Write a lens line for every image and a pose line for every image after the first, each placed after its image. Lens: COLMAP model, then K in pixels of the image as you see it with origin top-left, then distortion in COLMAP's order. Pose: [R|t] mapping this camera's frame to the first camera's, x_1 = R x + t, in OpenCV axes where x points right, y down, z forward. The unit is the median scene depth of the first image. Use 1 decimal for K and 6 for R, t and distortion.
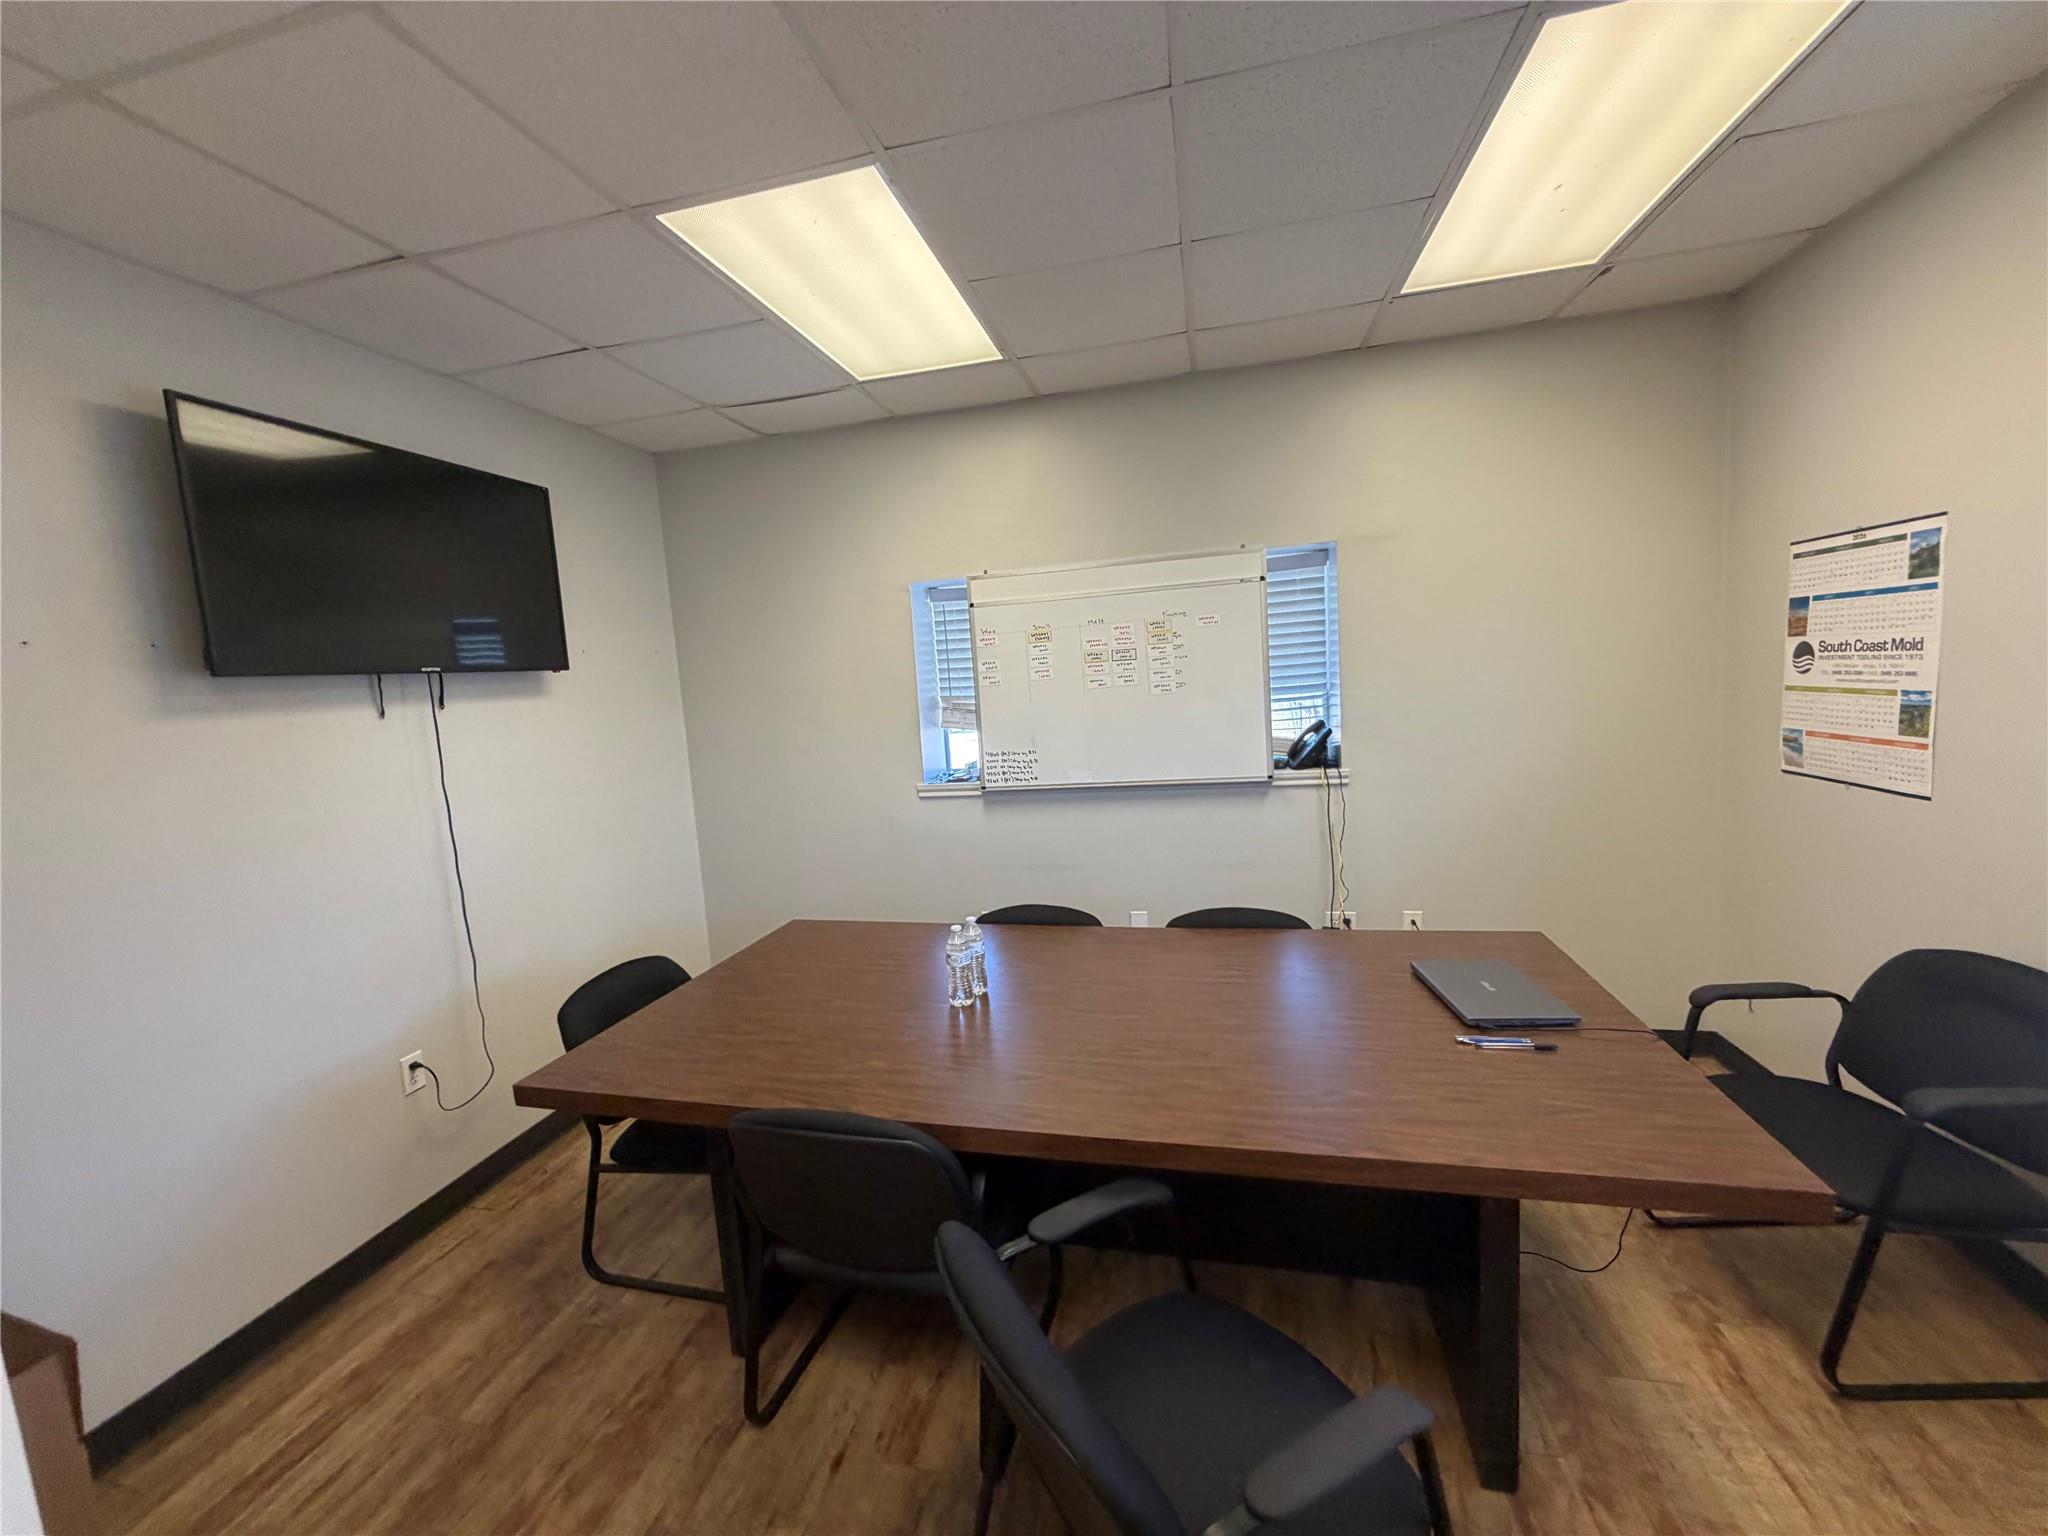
lens RADIAL K [[816.5, 0, 1042.6], [0, 816.5, 761.9], [0, 0, 1]] dist [-0.000591, -0.000269]
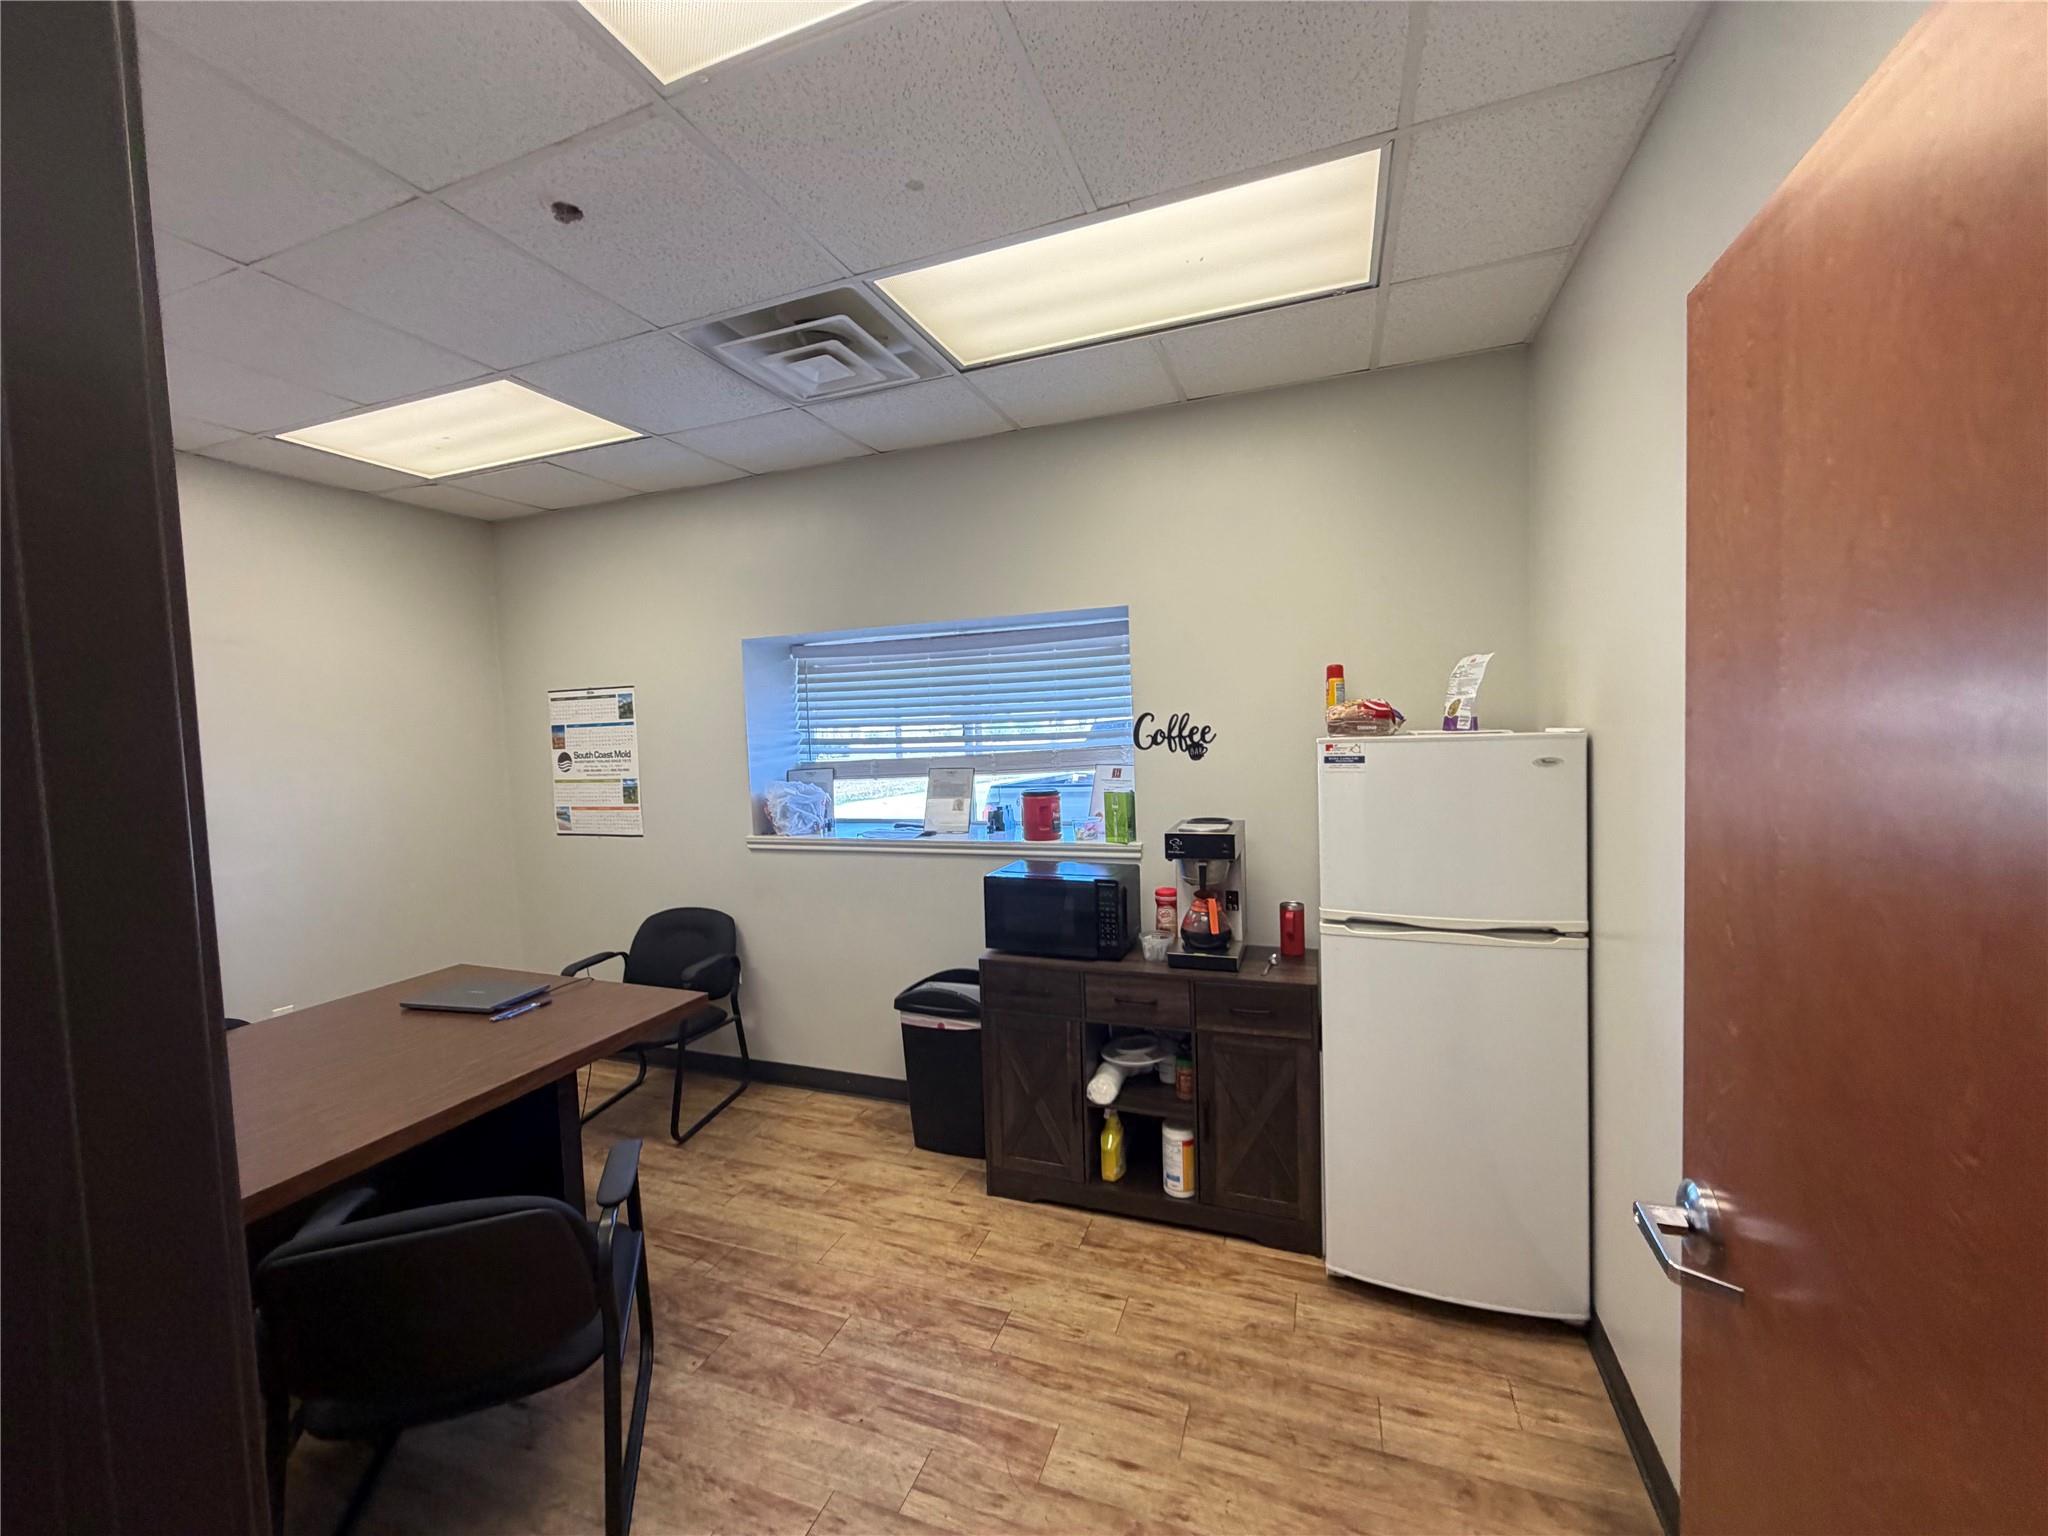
lens RADIAL K [[816.5, 0, 1026.1], [0, 816.5, 770.4], [0, 0, 1]] dist [-0.000591, -0.000269]
pose [[0.124251, 0.007752, 0.992221, -0.622077], [0.135405, 0.990483, -0.024695, 0.058326], [-0.982969, 0.137420, 0.122019, -0.107661]]
